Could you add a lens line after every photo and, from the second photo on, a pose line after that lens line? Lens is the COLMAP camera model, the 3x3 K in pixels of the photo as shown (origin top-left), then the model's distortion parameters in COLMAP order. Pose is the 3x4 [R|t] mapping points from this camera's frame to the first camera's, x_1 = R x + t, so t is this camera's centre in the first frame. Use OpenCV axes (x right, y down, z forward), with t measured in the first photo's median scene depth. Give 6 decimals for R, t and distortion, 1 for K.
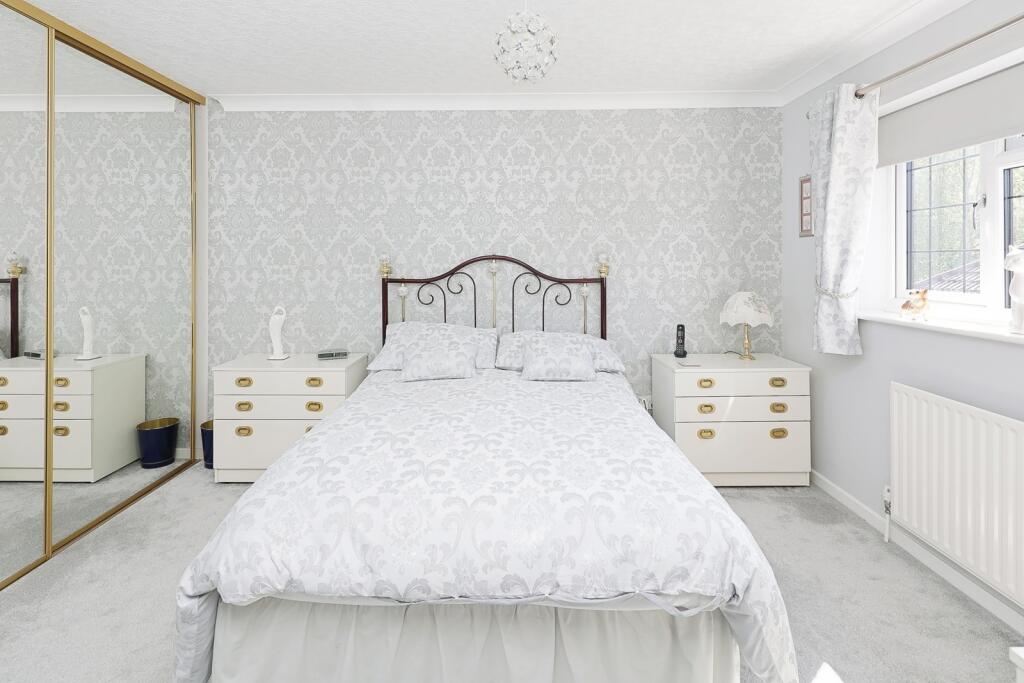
lens RADIAL K [[486.2, 0, 526.0], [0, 486.2, 321.5], [0, 0, 1]] dist [0.005393, 0.000412]
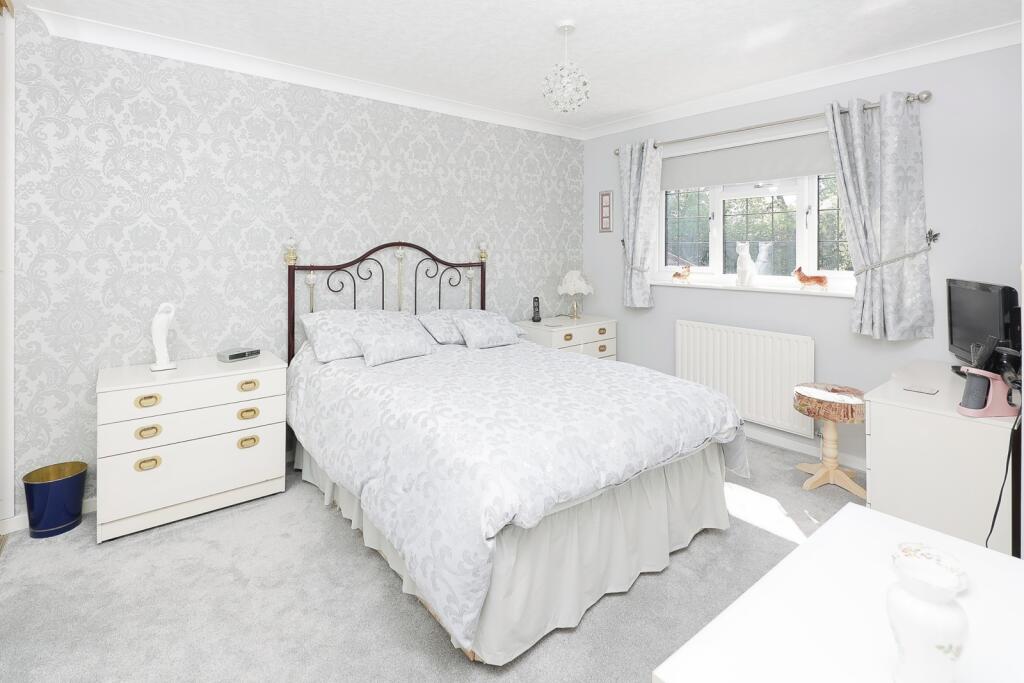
lens RADIAL K [[486.2, 0, 526.0], [0, 486.2, 321.5], [0, 0, 1]] dist [0.005393, 0.000412]
pose [[0.771391, -0.090355, 0.629914, -0.533722], [0.075334, 0.995874, 0.050595, 0.003192], [-0.631887, 0.008425, 0.775015, 0.006081]]
